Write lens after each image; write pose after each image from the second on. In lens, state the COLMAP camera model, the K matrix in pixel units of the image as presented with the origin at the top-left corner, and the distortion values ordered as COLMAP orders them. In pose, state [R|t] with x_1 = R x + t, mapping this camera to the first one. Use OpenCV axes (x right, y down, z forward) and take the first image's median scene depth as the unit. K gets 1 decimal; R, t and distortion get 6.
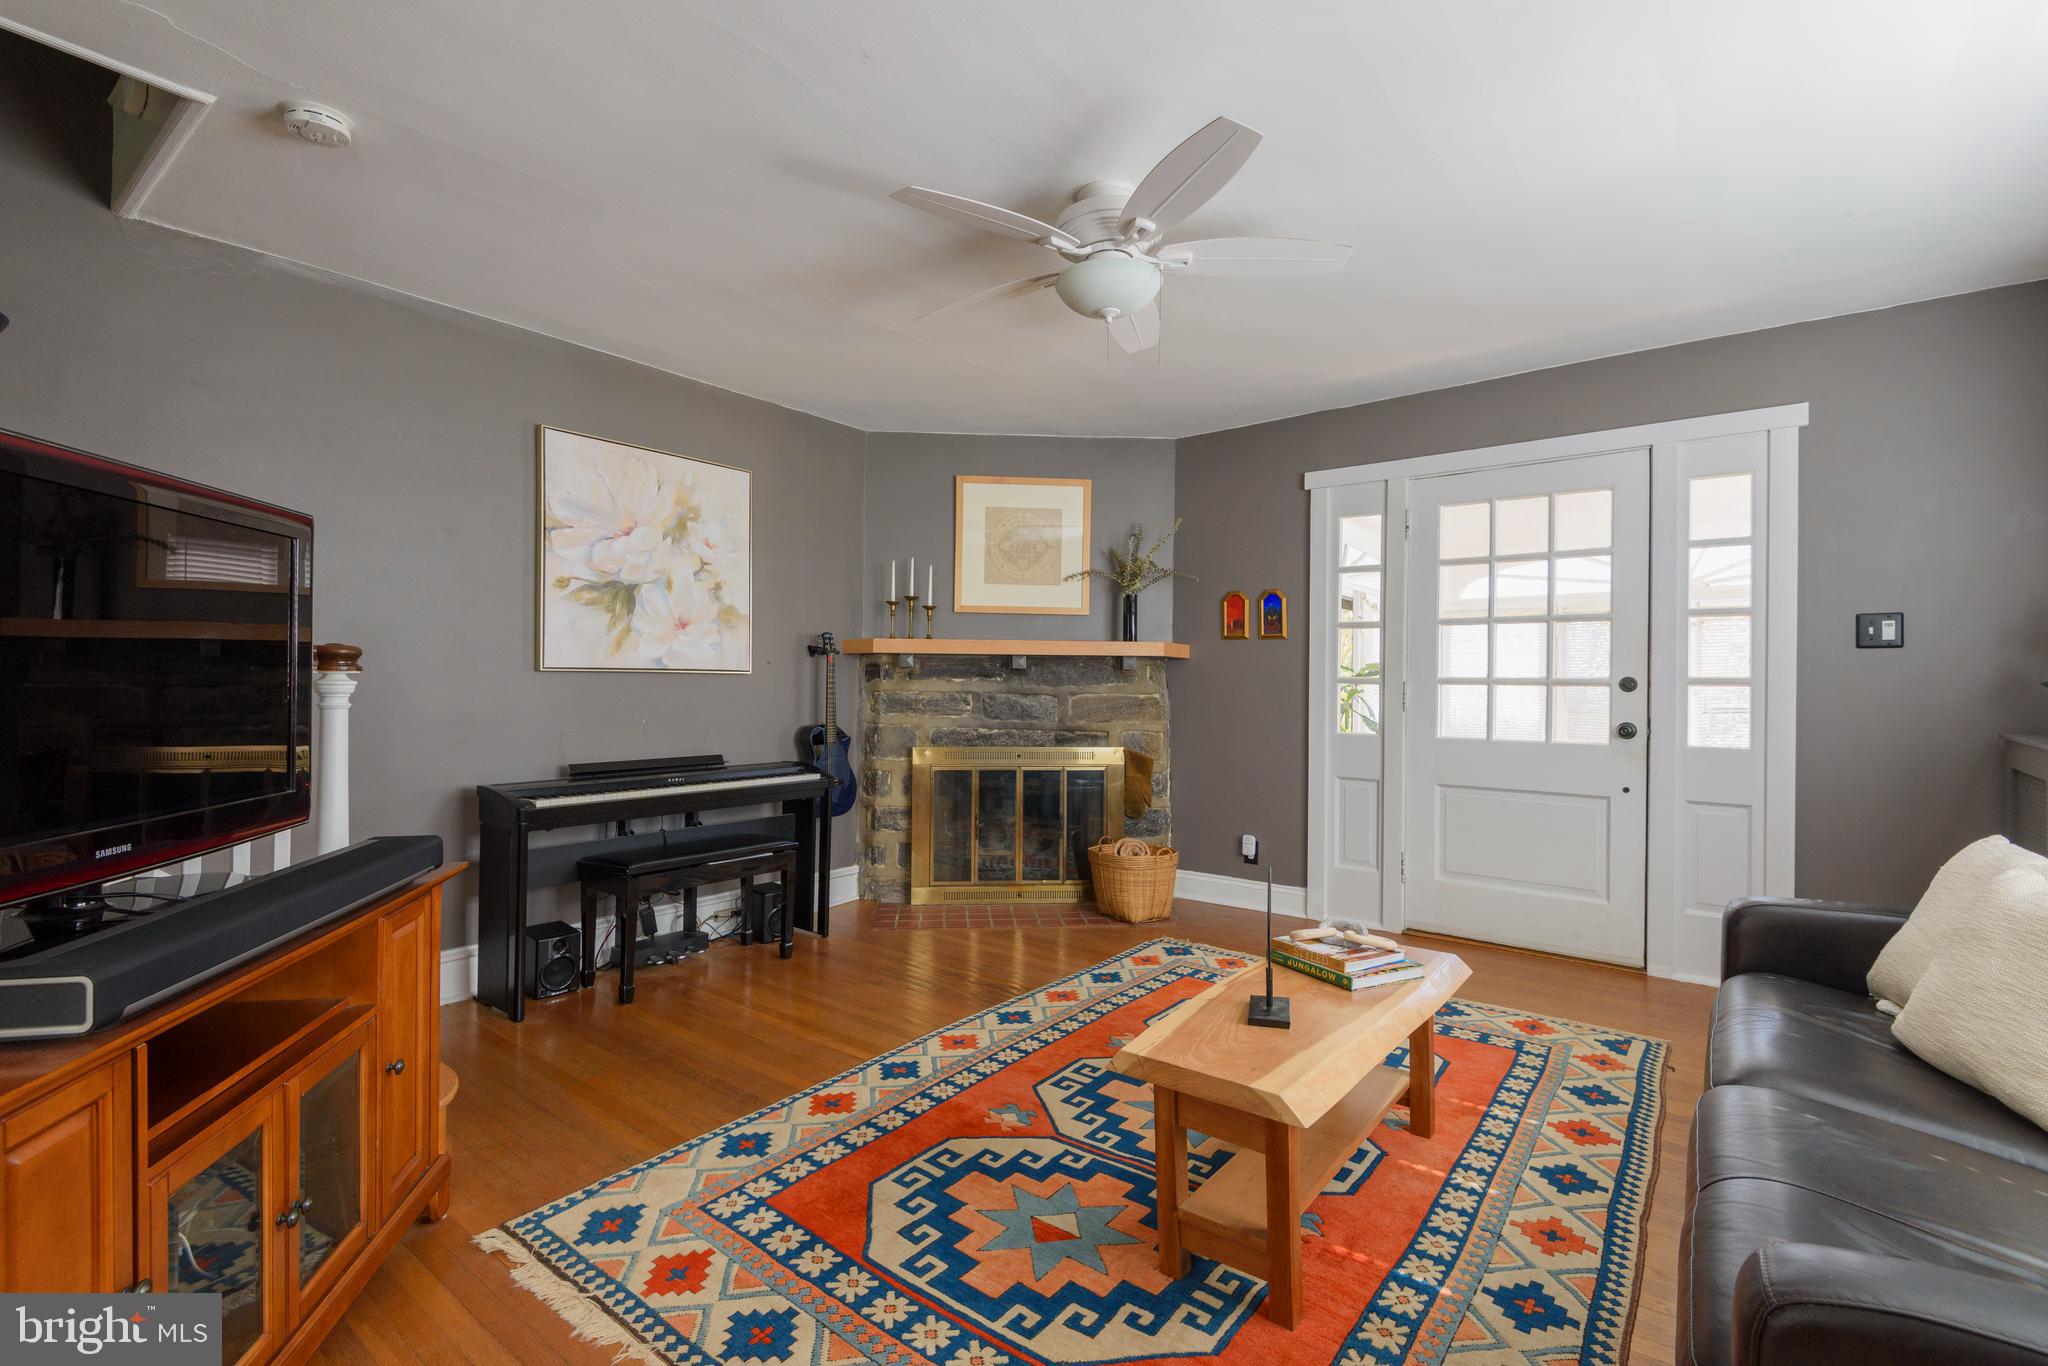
lens RADIAL K [[915.0, 0, 1013.4], [0, 915.0, 688.5], [0, 0, 1]] dist [0.018293, -0.008498]
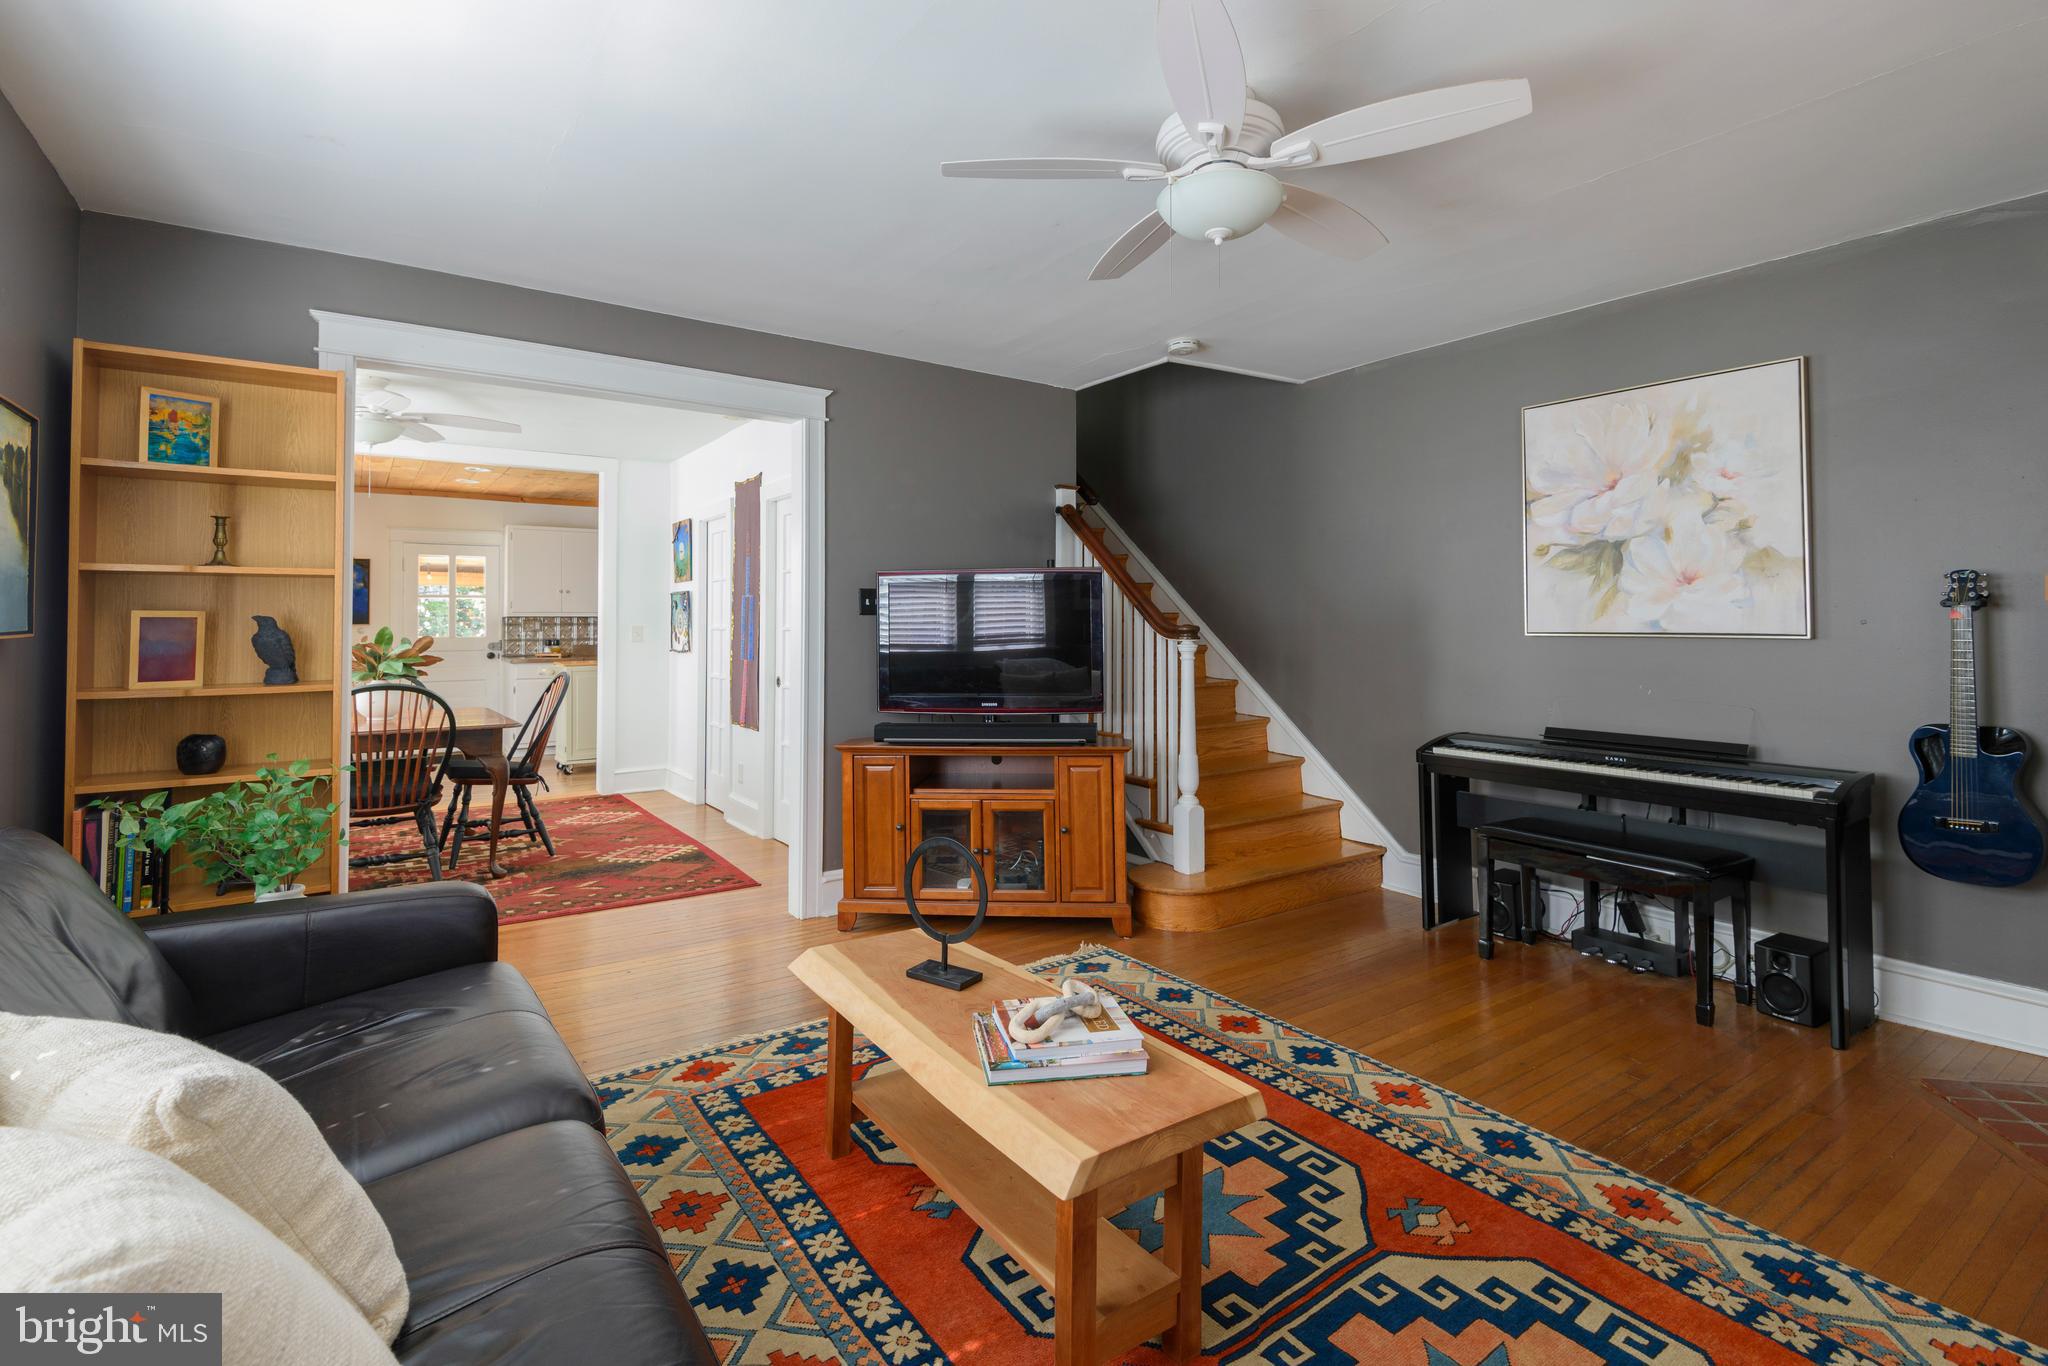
lens RADIAL K [[915.0, 0, 975.7], [0, 915.0, 608.4], [0, 0, 1]] dist [0.018293, -0.008498]
pose [[-0.274482, -0.021838, -0.961344, 0.640567], [-0.003601, 0.999758, -0.021682, -0.023929], [0.961586, -0.002490, -0.274494, 0.632294]]
